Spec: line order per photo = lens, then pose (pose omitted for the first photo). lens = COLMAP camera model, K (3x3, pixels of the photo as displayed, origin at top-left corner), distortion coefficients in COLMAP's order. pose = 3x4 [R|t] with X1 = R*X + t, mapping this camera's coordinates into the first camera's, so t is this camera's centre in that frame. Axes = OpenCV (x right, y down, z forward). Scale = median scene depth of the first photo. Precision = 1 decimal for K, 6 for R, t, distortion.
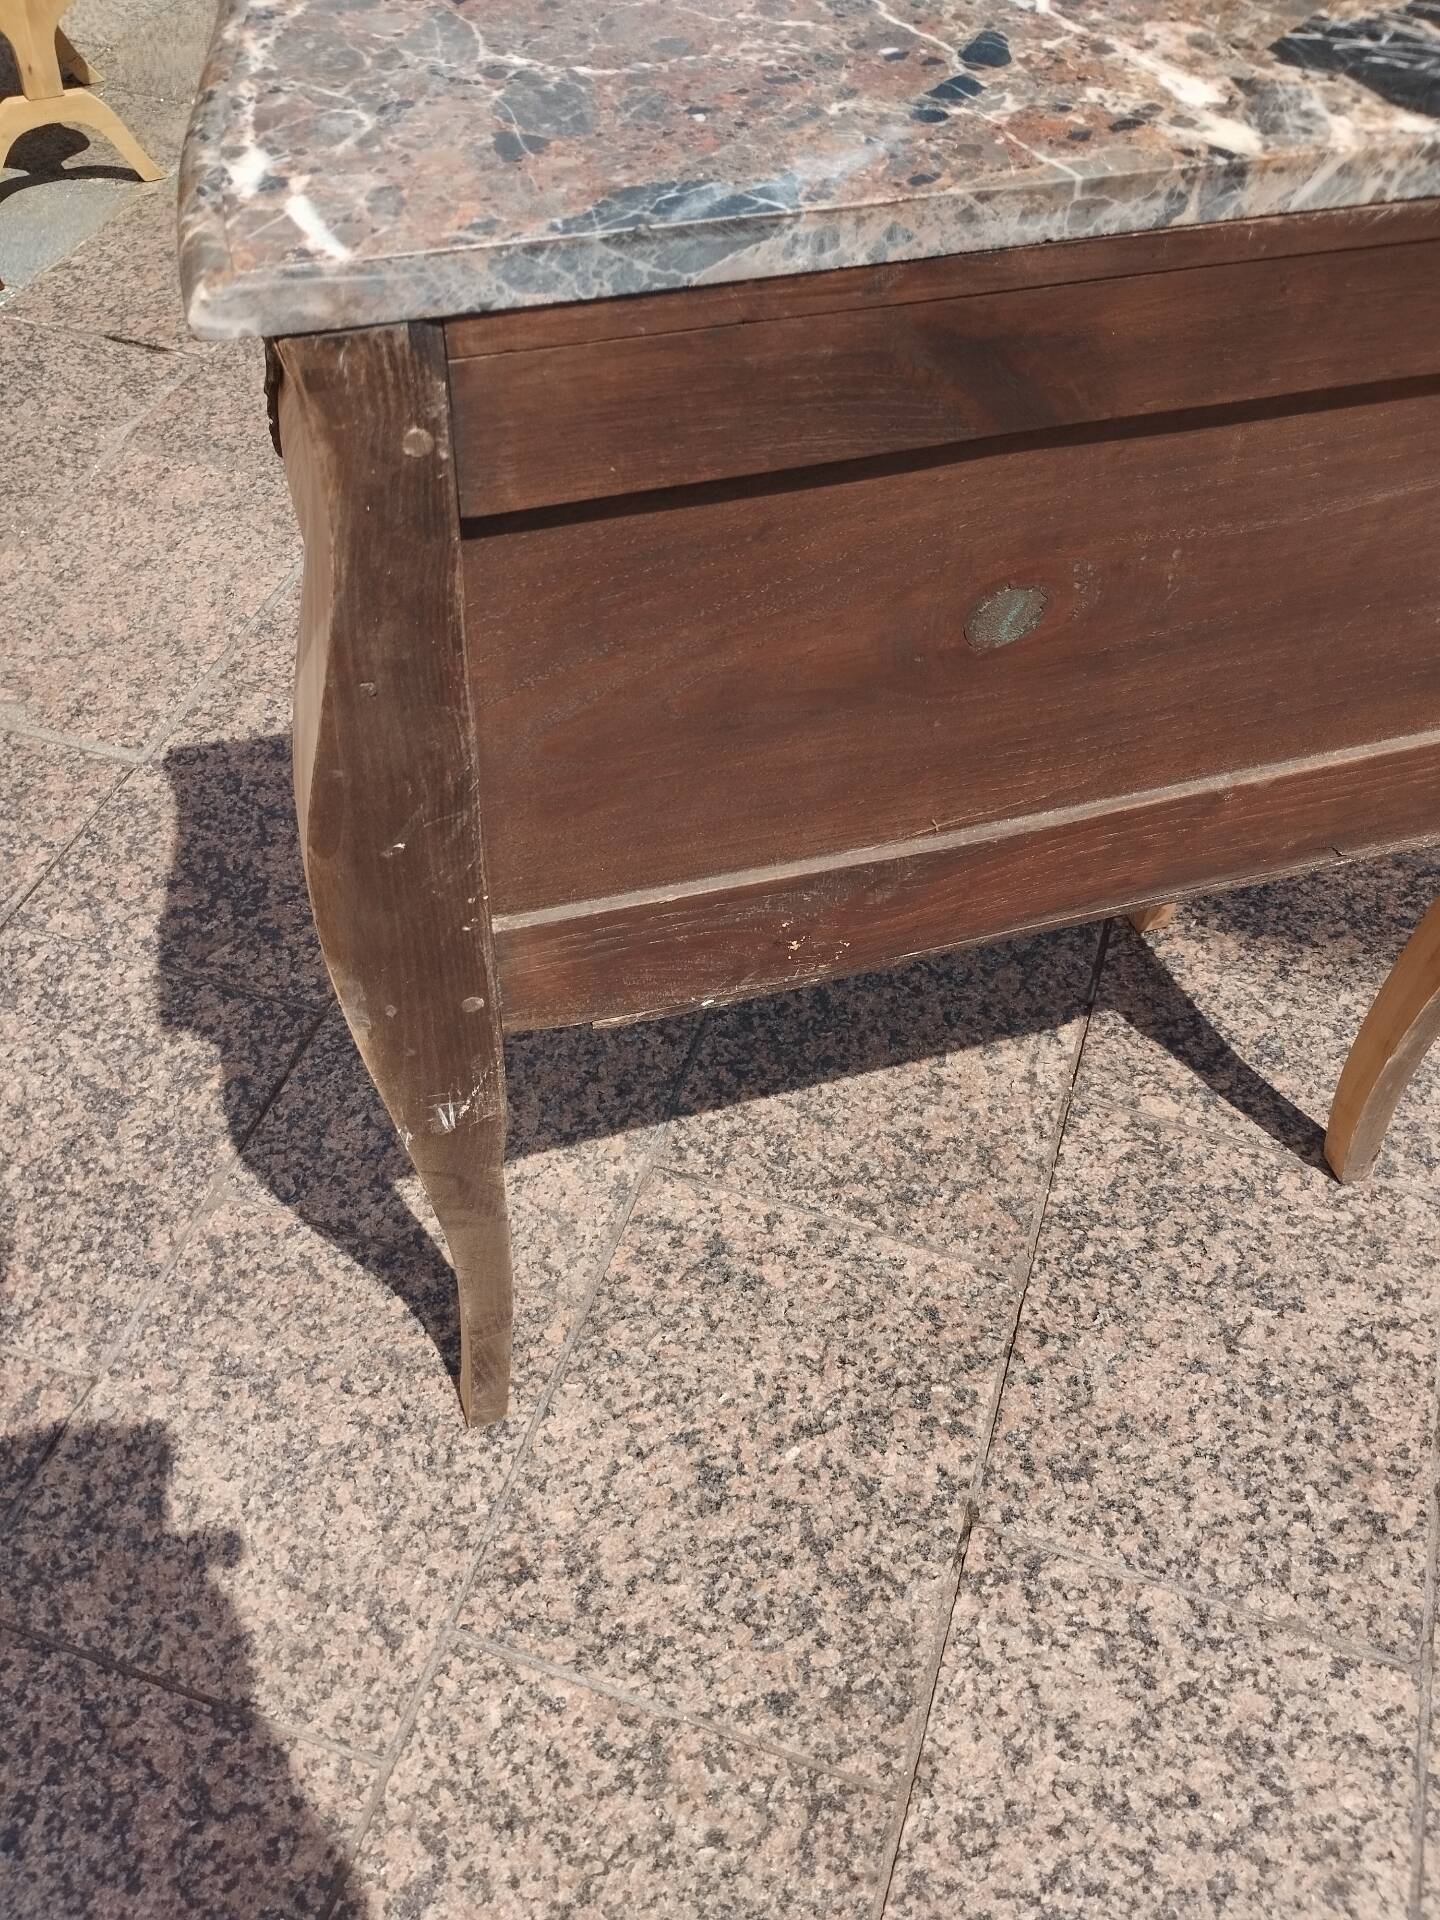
lens RADIAL K [[1630.6, 0, 720.6], [0, 1630.6, 987.1], [0, 0, 1]] dist [0.060312, -0.074210]
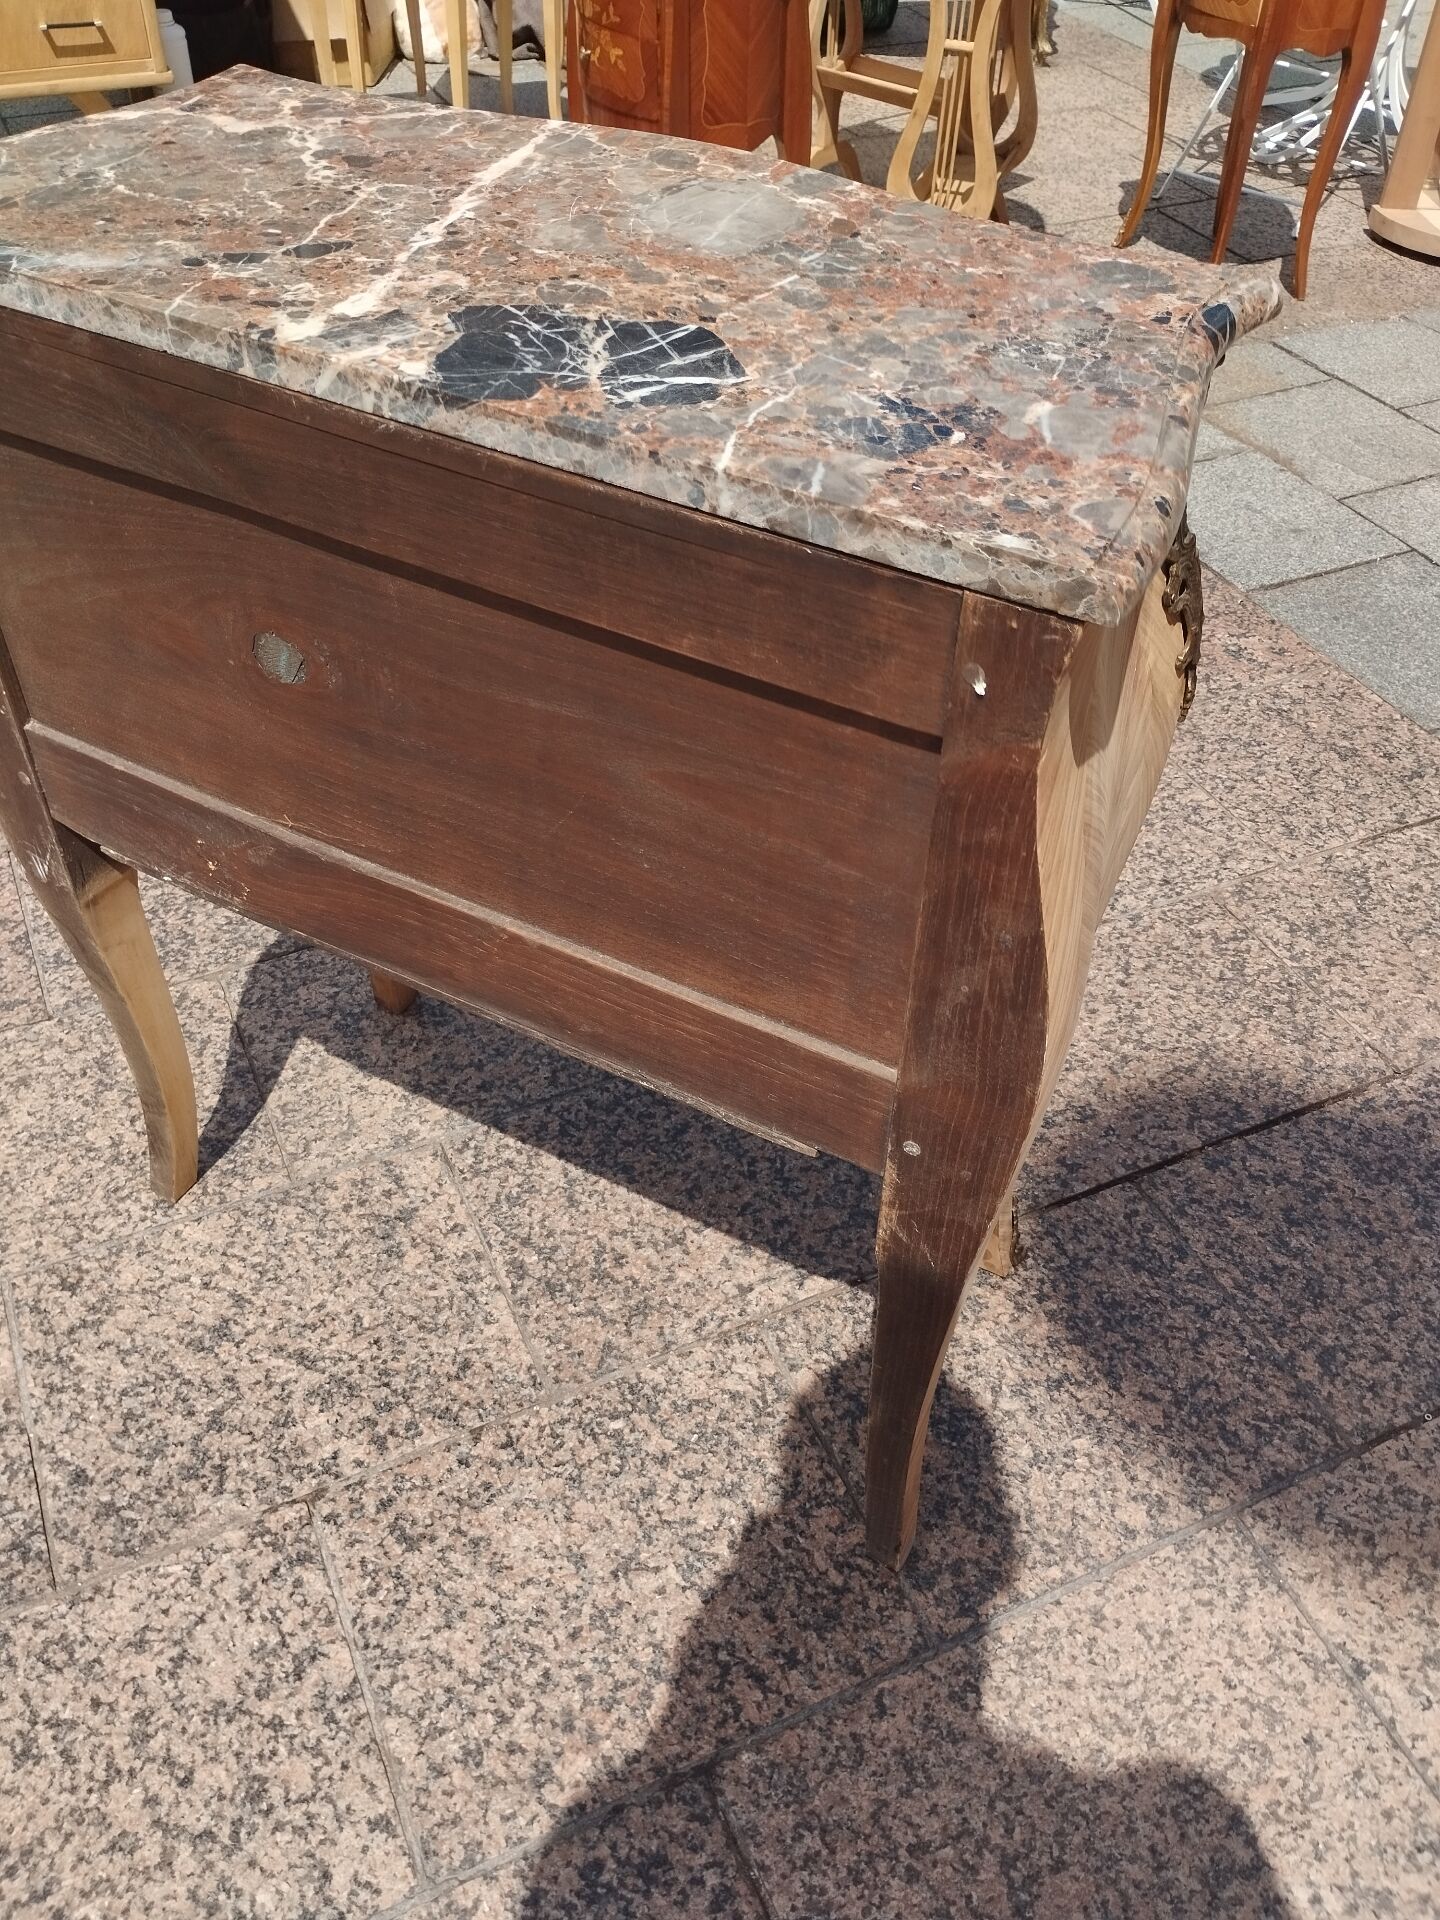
lens RADIAL K [[1618.2, 0, 720.0], [0, 1618.2, 960.0], [0, 0, 1]] dist [0.047786, -0.072109]
pose [[0.685842, 0.476658, -0.549926, 0.752658], [-0.557054, 0.830107, 0.024779, -0.155467], [0.468308, 0.289344, 0.834846, 0.099660]]
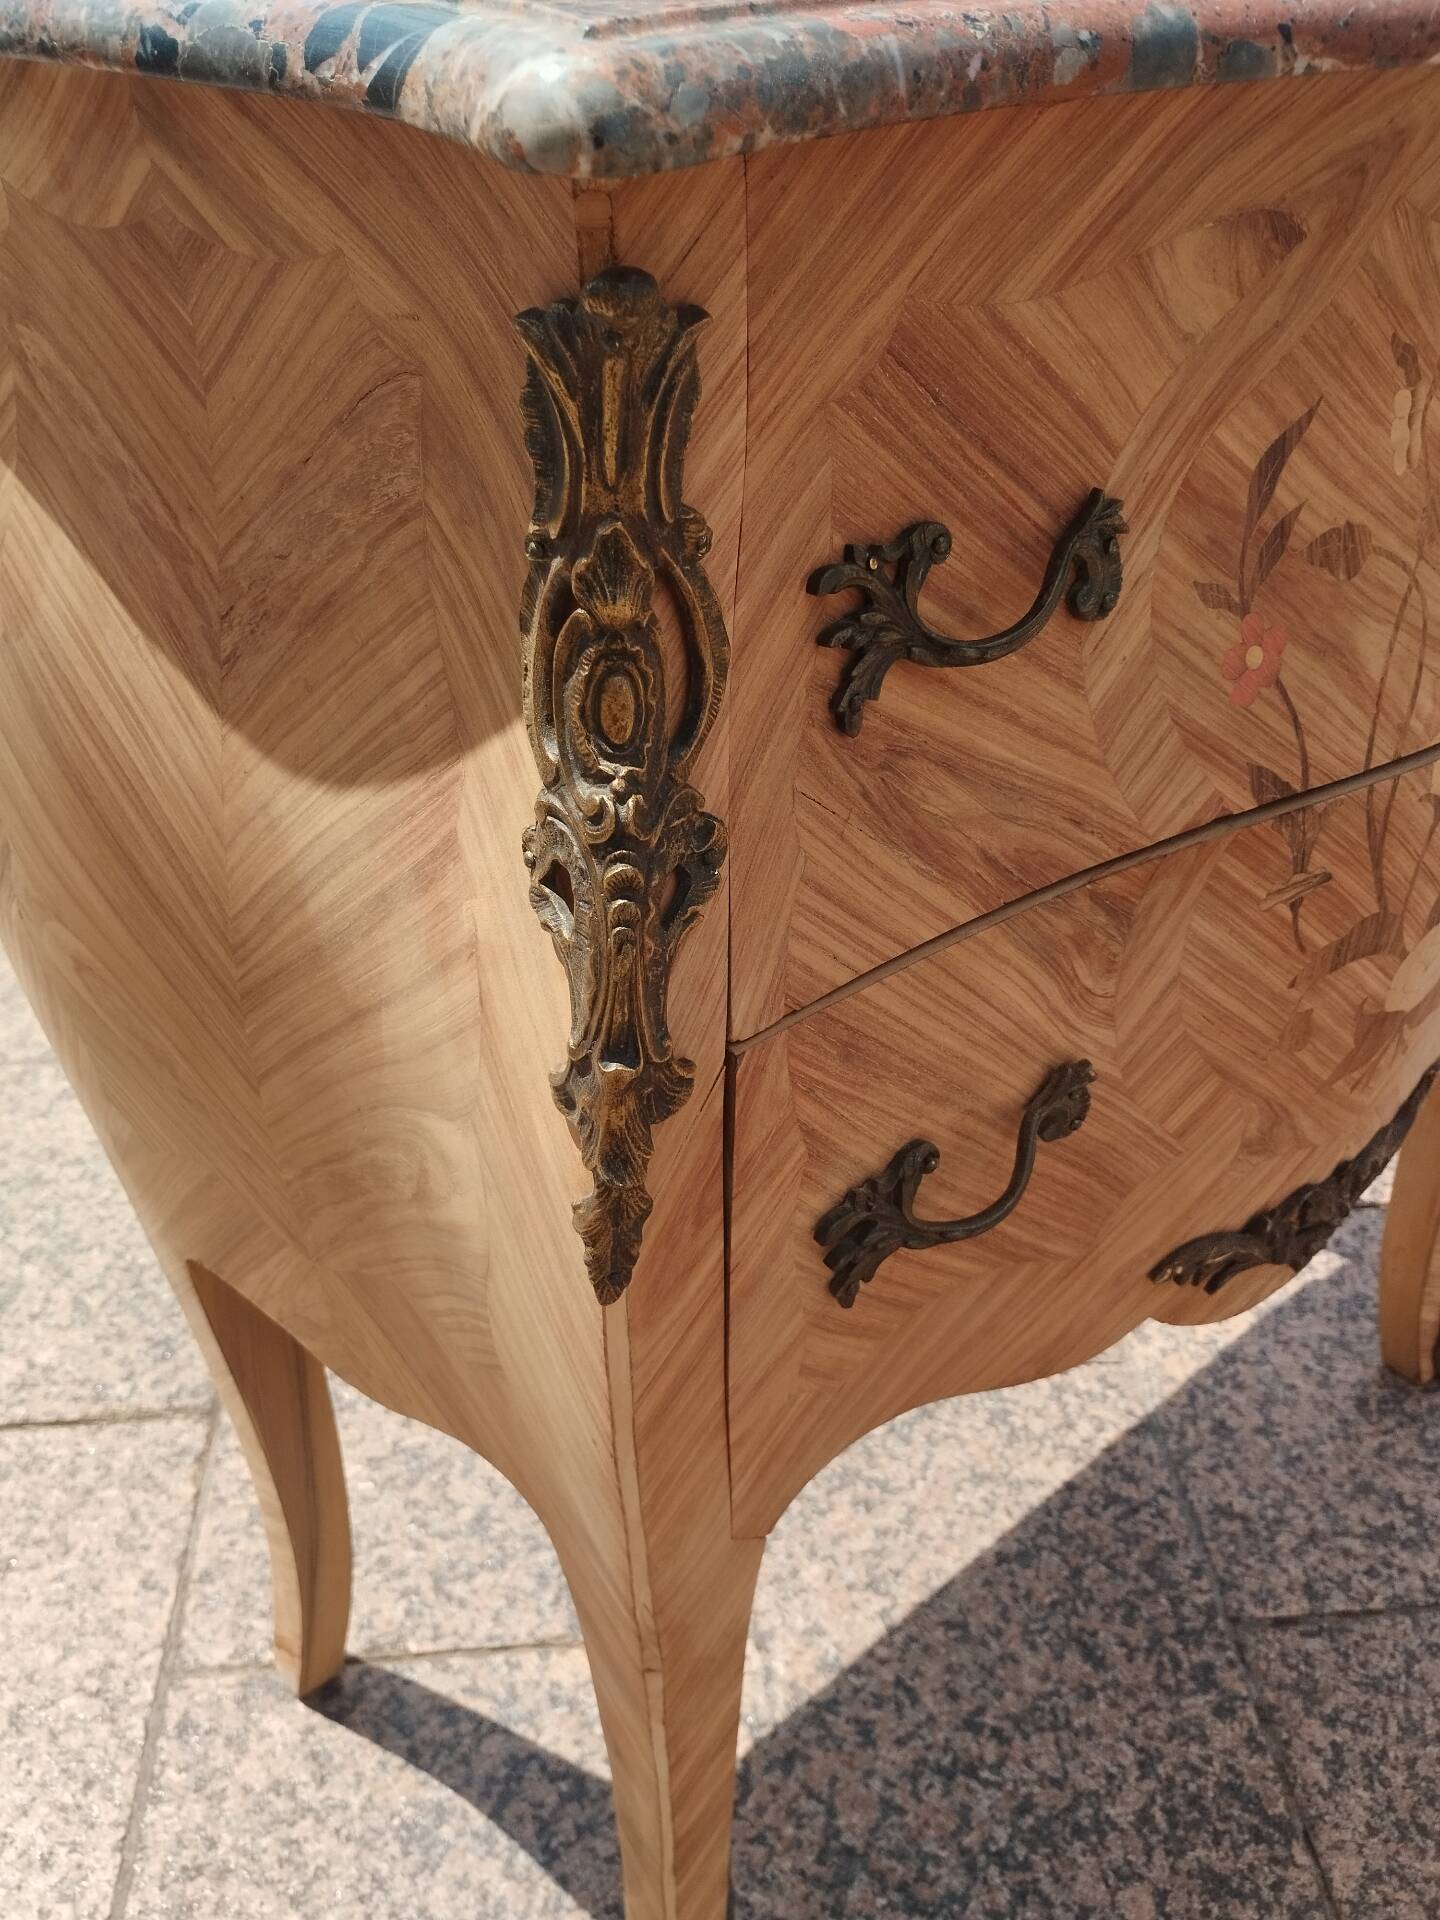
lens RADIAL K [[1630.5, 0, 752.7], [0, 1630.5, 978.3], [0, 0, 1]] dist [0.073374, -0.126488]
pose [[-0.913837, 0.198468, -0.354277, 0.452126], [-0.341426, 0.096793, 0.934912, -0.730223], [0.219841, 0.975316, -0.020691, 0.871755]]
